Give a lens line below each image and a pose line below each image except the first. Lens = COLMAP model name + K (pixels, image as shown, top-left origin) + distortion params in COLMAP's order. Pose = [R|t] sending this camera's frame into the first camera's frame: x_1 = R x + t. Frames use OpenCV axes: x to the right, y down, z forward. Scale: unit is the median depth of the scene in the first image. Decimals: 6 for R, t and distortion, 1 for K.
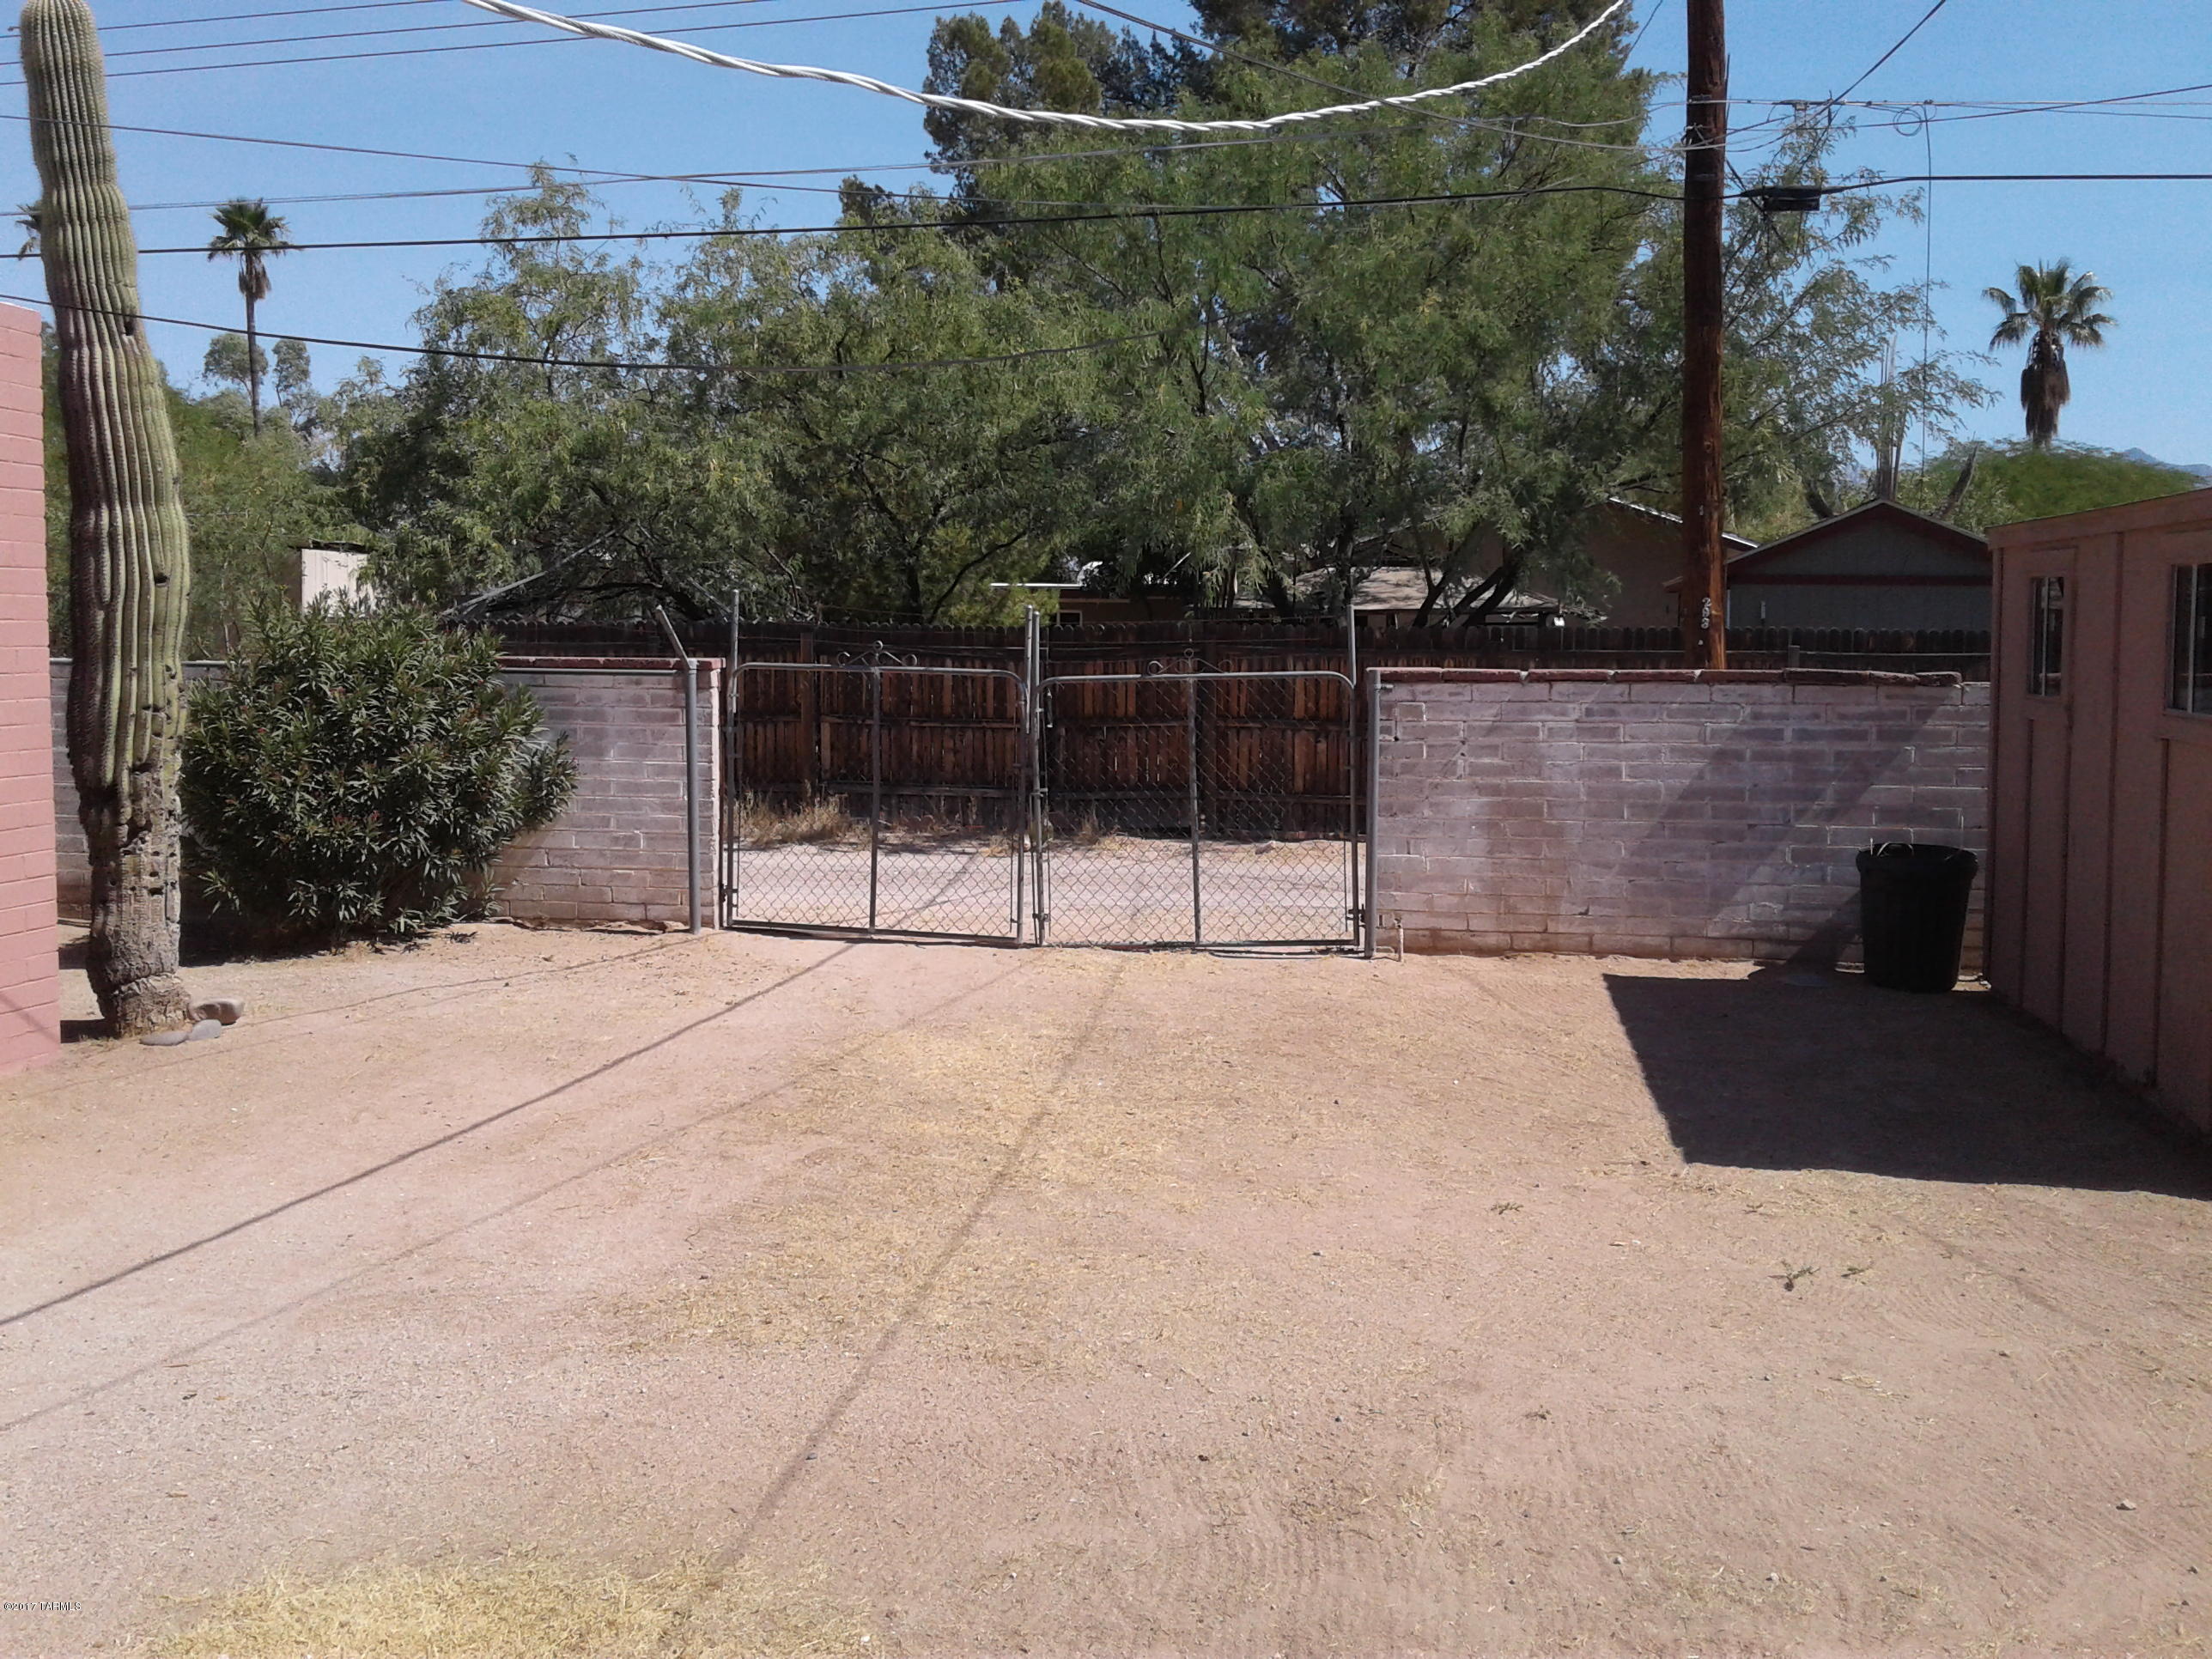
lens RADIAL K [[2054.3, 0, 1116.5], [0, 2054.3, 748.7], [0, 0, 1]] dist [0.102487, -0.216276]
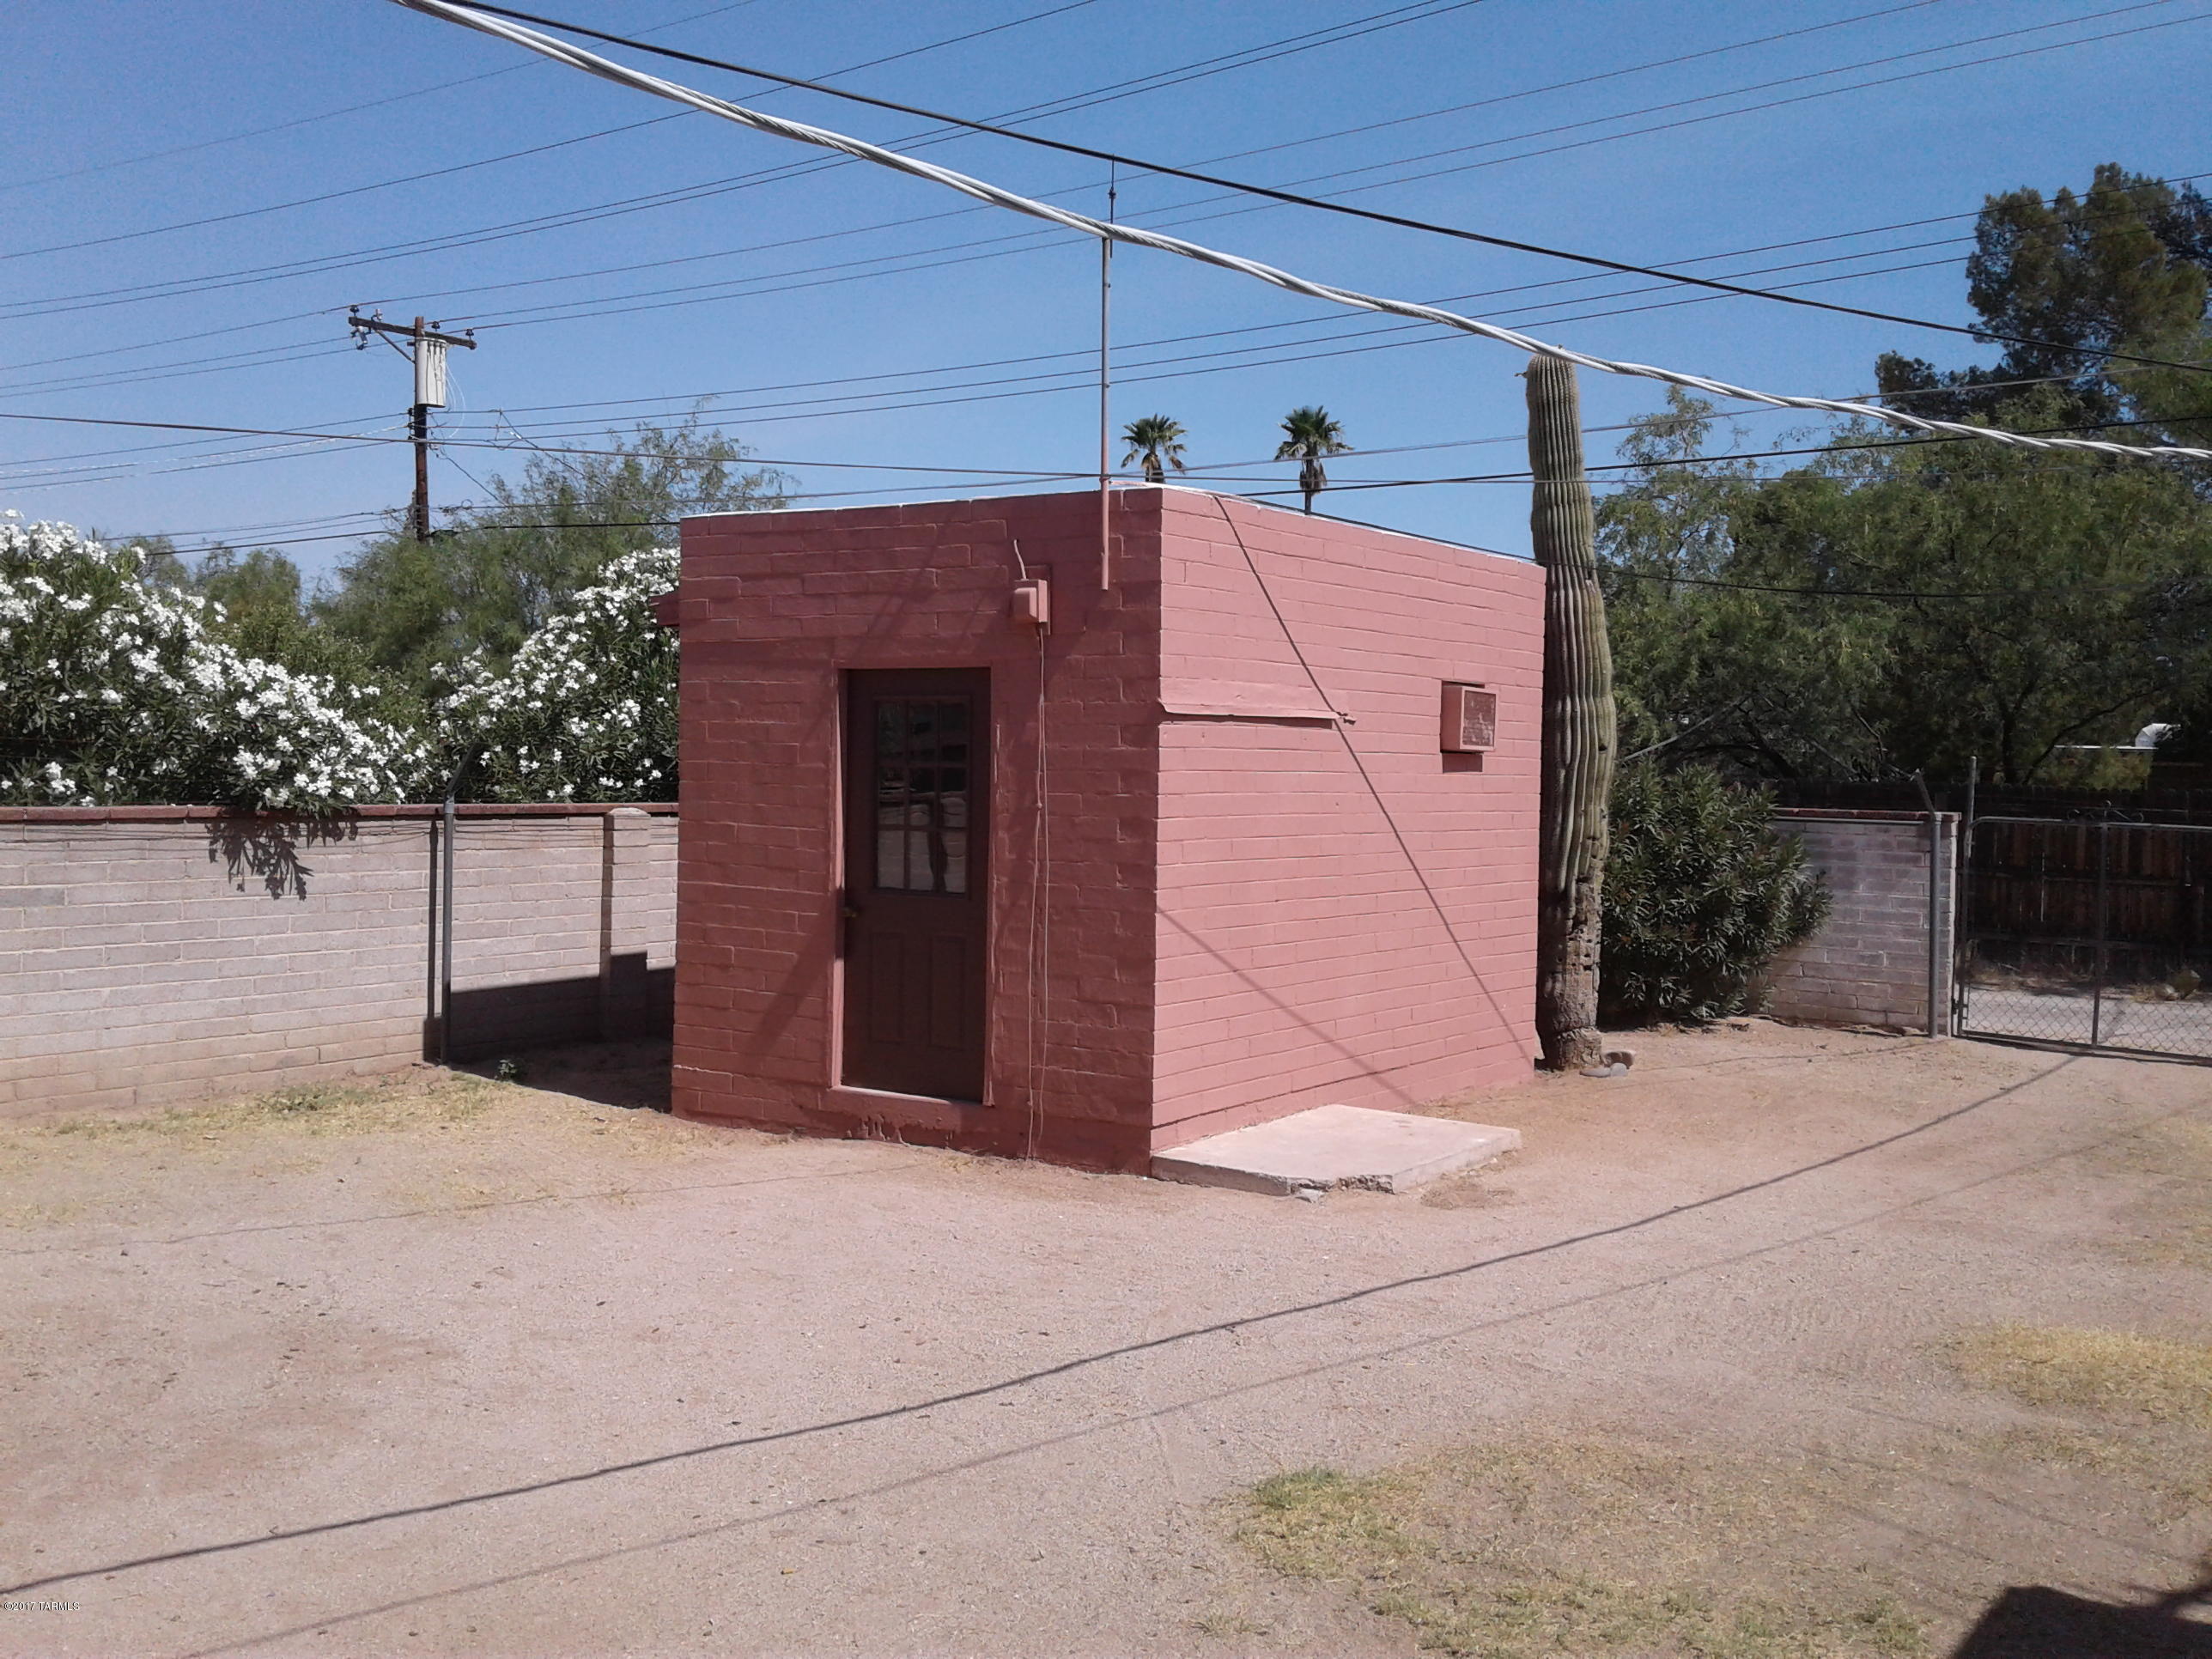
lens RADIAL K [[2054.3, 0, 1116.5], [0, 2054.3, 748.7], [0, 0, 1]] dist [0.102487, -0.216276]
pose [[0.903264, 0.008747, -0.428997, -0.121786], [-0.040985, 0.996980, -0.065966, 0.021021], [0.427124, 0.077167, 0.900894, -0.338925]]
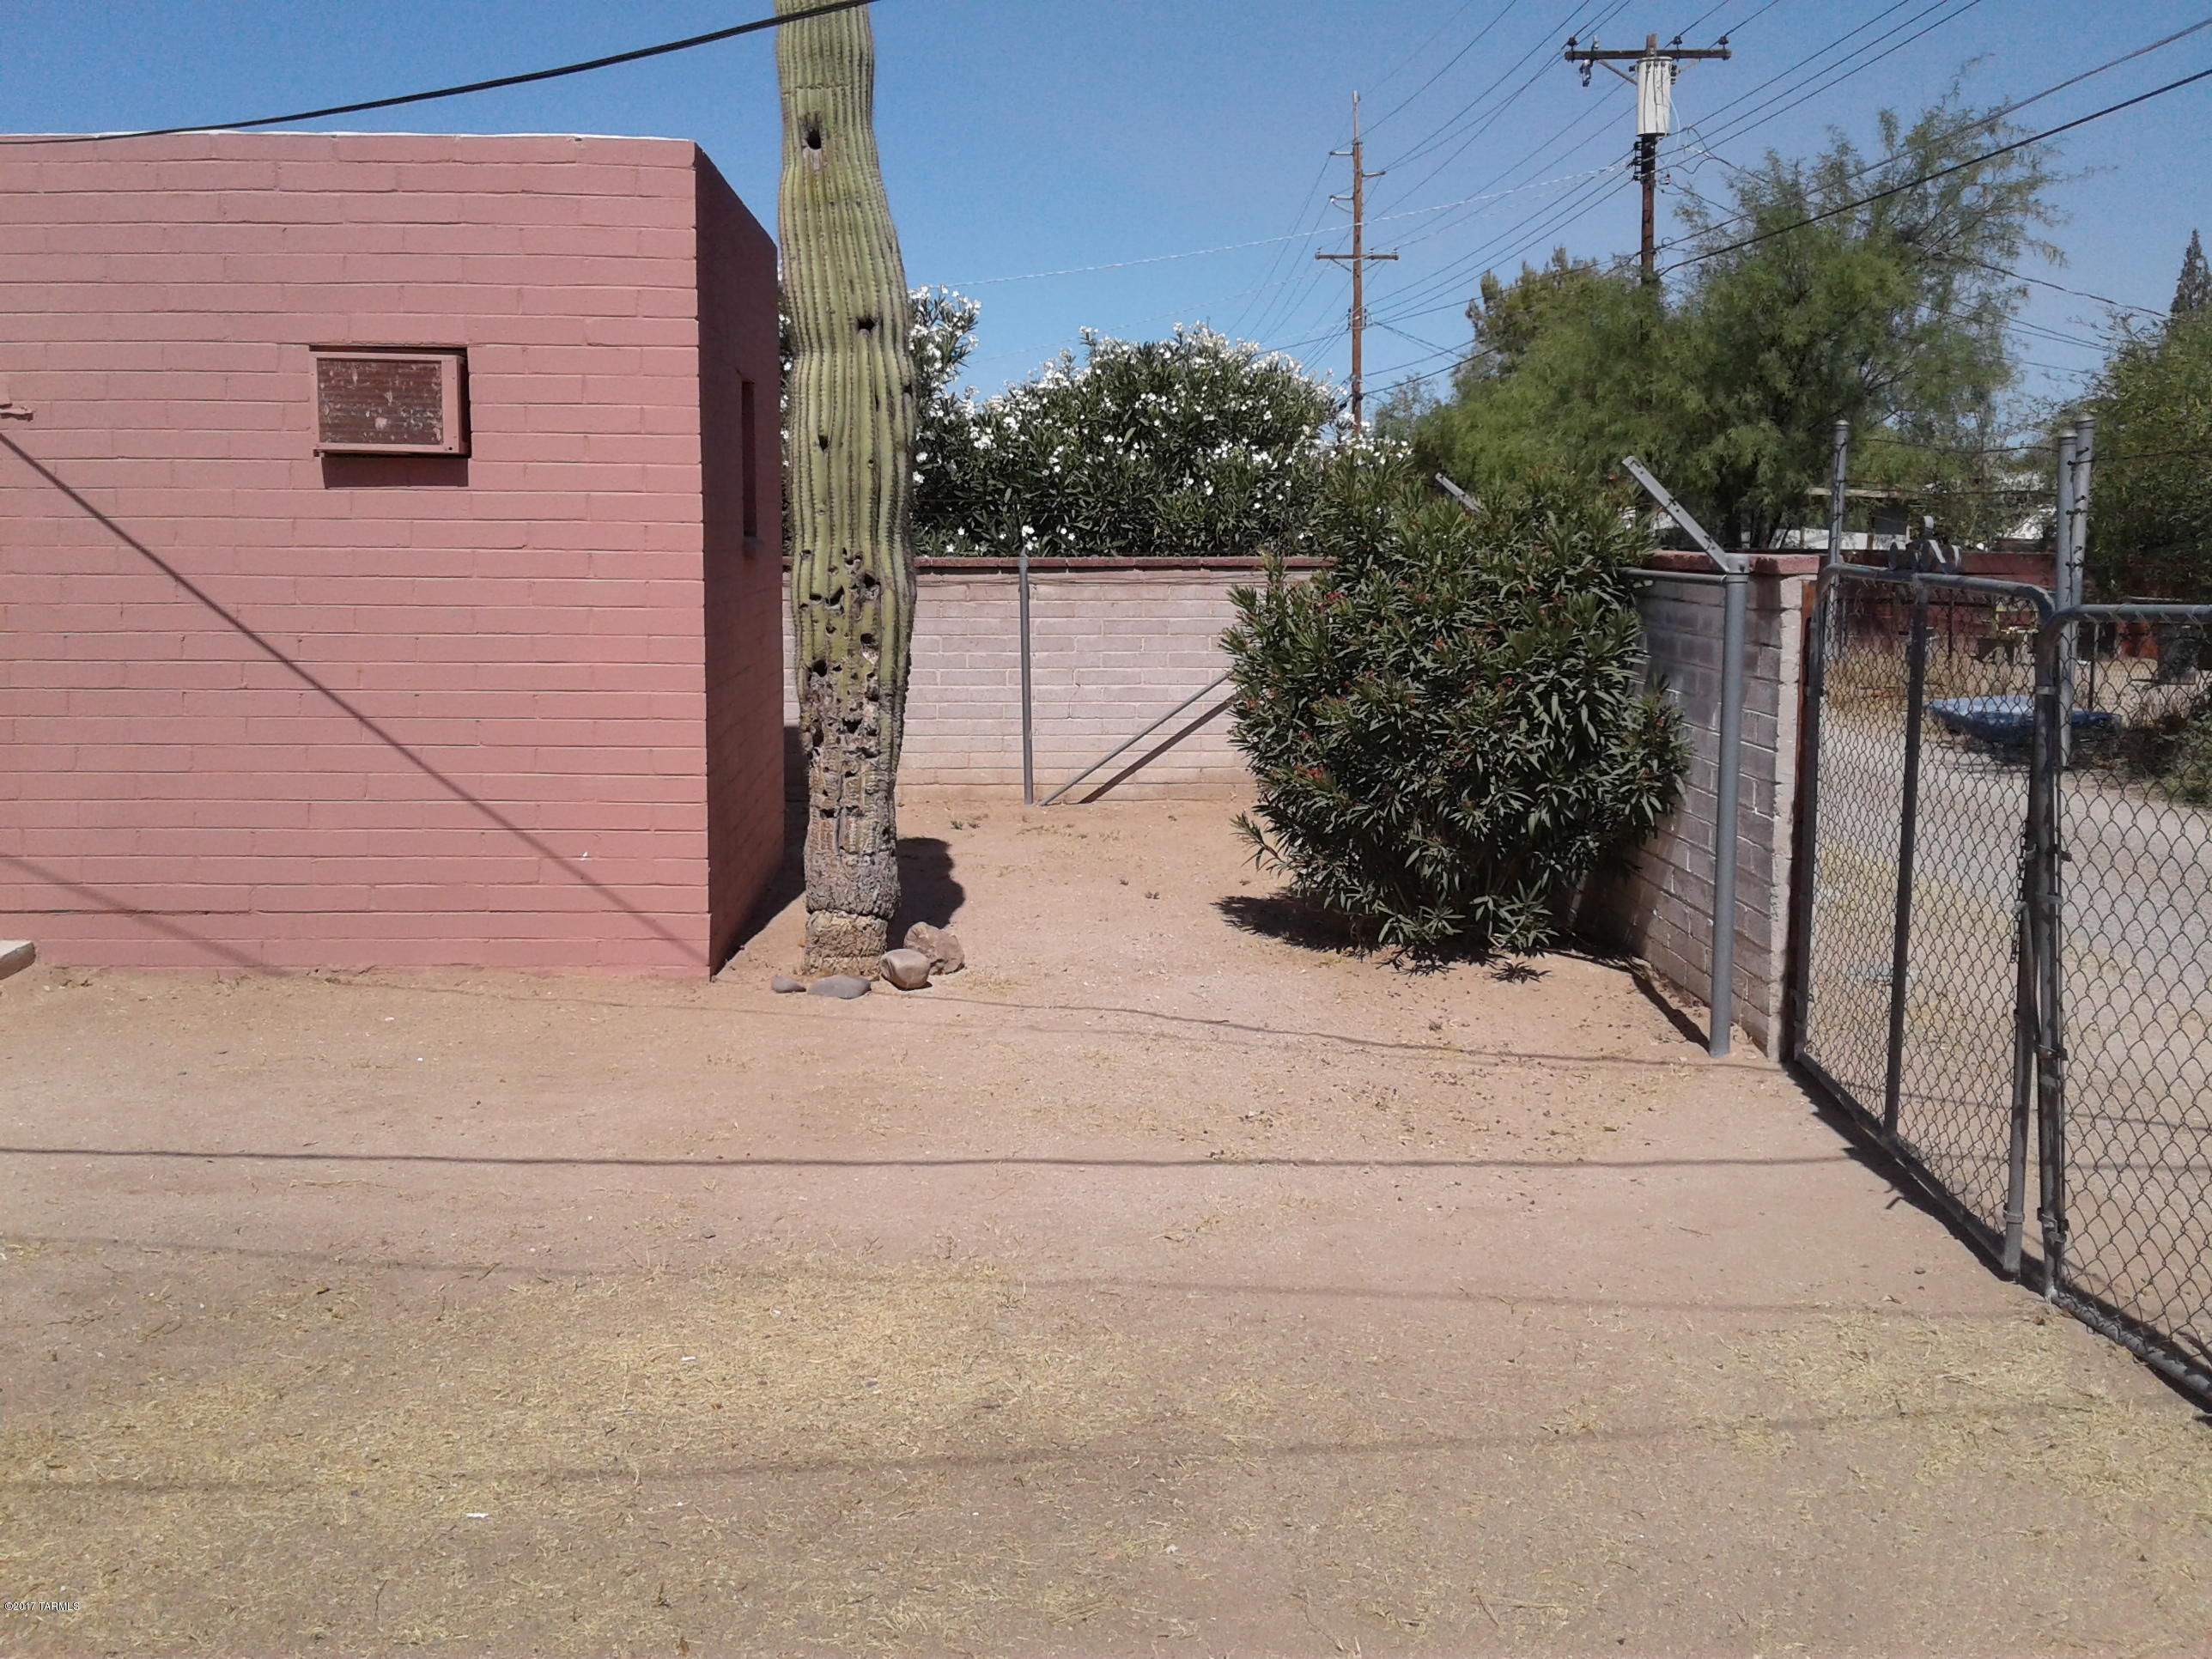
lens RADIAL K [[2054.3, 0, 1116.5], [0, 2054.3, 748.7], [0, 0, 1]] dist [0.102487, -0.216276]
pose [[0.188222, 0.100138, -0.977008, 0.309556], [-0.063973, 0.993926, 0.089548, -0.033530], [0.980041, 0.045647, 0.193485, 0.779690]]
